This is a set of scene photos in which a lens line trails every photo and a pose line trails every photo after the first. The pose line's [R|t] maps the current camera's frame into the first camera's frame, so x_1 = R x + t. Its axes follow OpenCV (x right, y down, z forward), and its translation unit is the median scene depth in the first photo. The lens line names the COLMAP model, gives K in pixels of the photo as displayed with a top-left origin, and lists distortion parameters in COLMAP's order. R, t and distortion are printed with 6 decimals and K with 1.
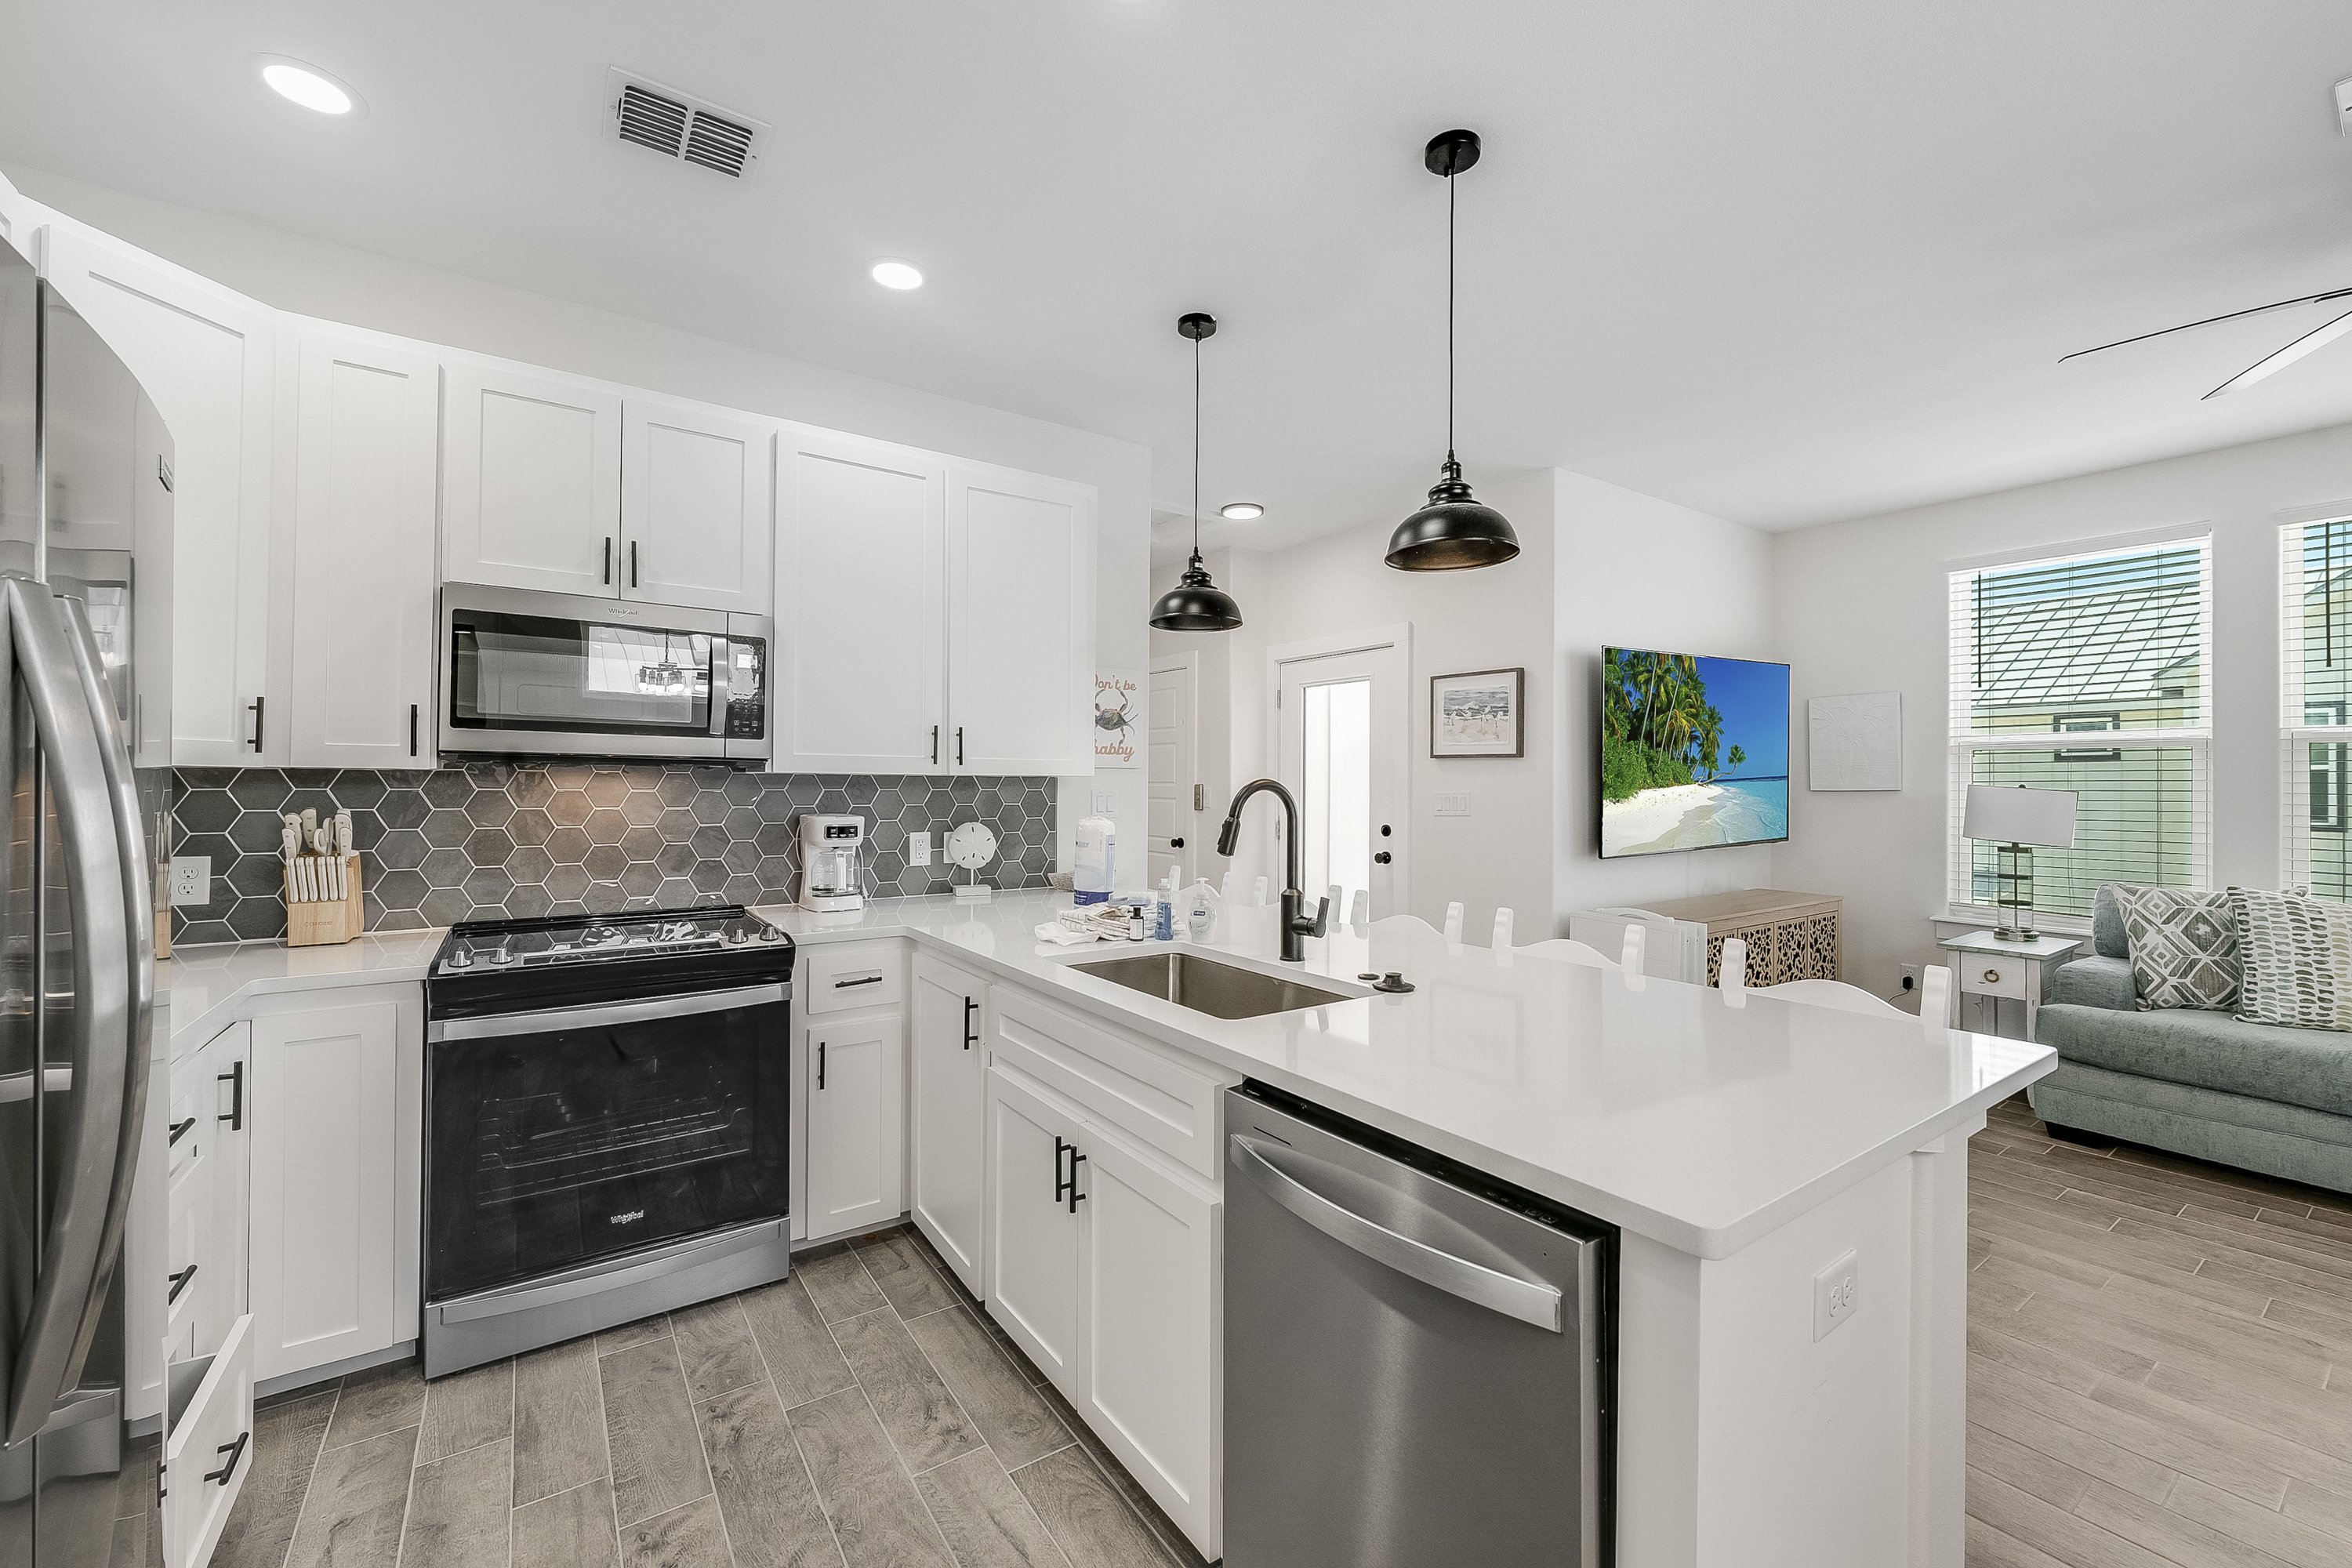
lens RADIAL K [[930.1, 0, 1165.0], [0, 930.1, 768.2], [0, 0, 1]] dist [0.000015, -0.000006]
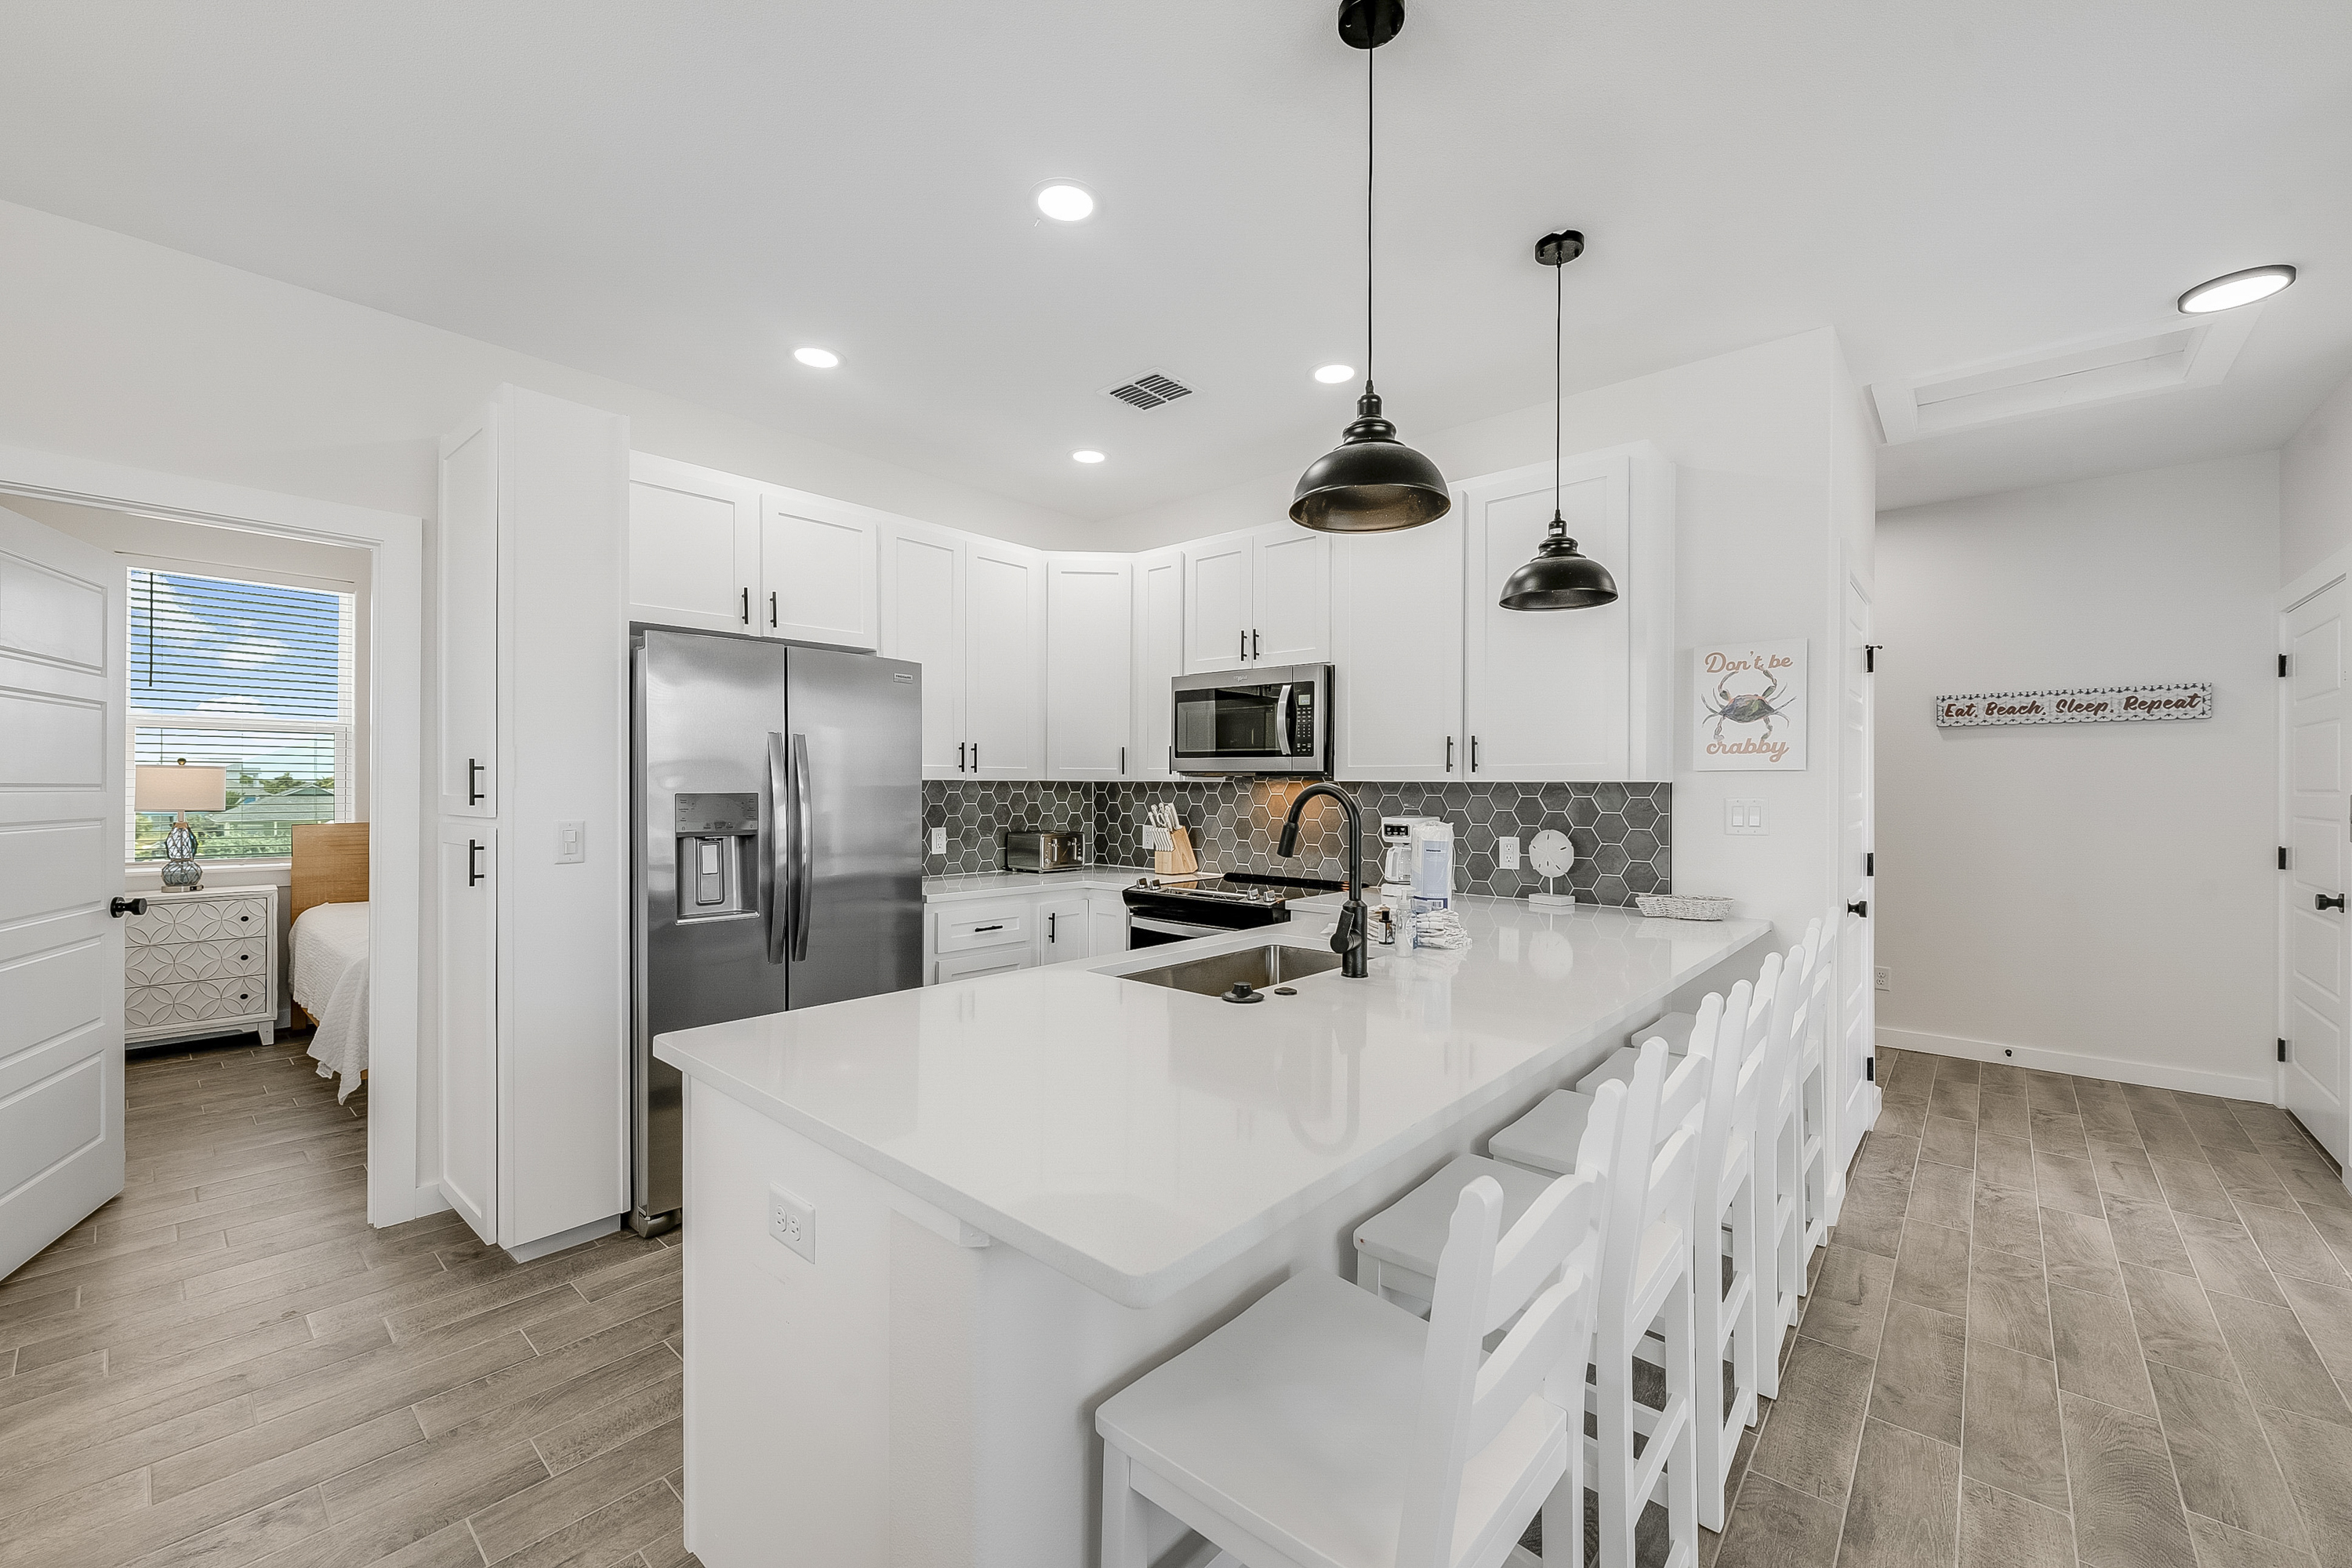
lens RADIAL K [[923.3, 0, 1167.5], [0, 923.3, 790.8], [0, 0, 1]] dist [0.001130, 0.000086]
pose [[0.240993, -0.000735, -0.970527, 0.643915], [0.011892, 0.999927, 0.002195, 0.010279], [0.970454, -0.012070, 0.240984, 0.377265]]
